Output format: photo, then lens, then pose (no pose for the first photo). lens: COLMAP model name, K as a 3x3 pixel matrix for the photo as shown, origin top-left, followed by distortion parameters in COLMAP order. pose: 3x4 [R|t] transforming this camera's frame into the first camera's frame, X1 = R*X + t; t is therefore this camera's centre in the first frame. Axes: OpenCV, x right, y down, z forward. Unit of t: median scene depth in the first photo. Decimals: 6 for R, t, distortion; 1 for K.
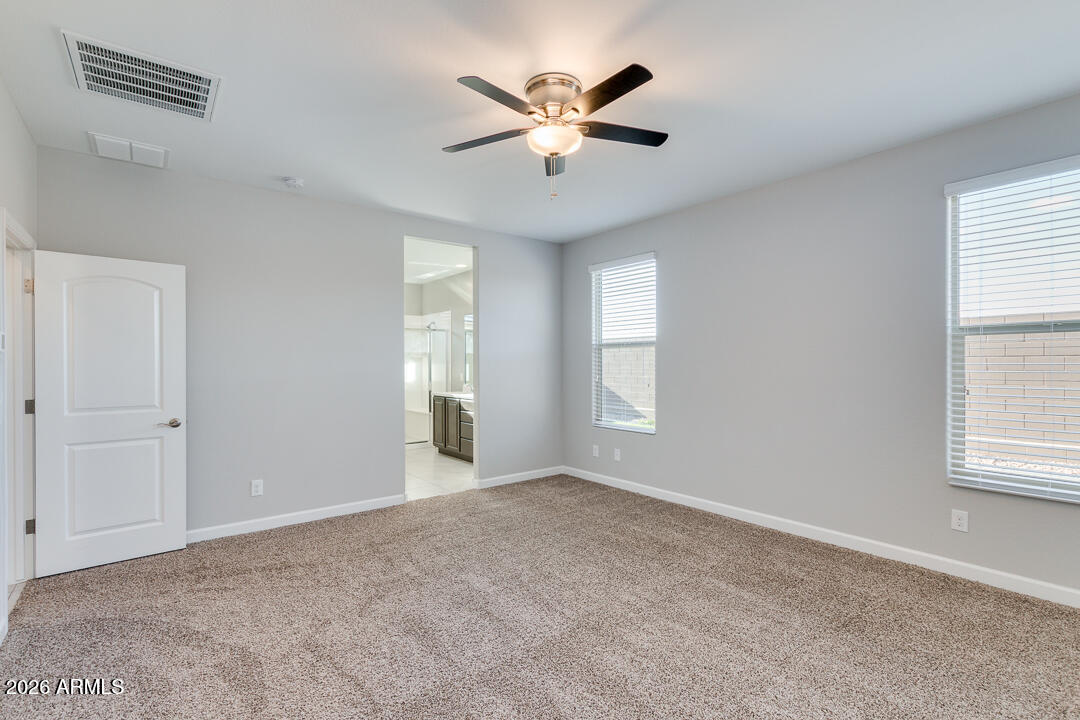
lens RADIAL K [[491.6, 0, 559.0], [0, 491.6, 365.1], [0, 0, 1]] dist [-0.000452, 0.001348]
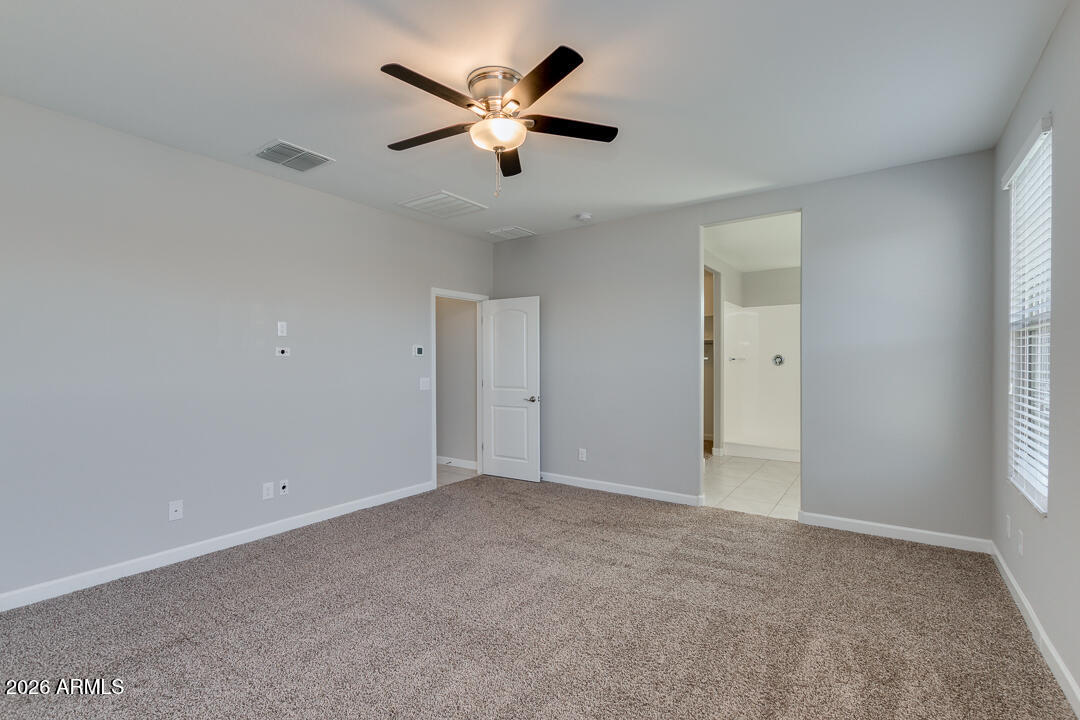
lens RADIAL K [[491.6, 0, 540.0], [0, 491.6, 365.1], [0, 0, 1]] dist [-0.000452, 0.001348]
pose [[0.271597, 0.007842, -0.962379, 0.702192], [-0.001844, 0.999969, 0.007628, -0.001216], [0.962409, -0.000297, 0.271603, 0.595525]]
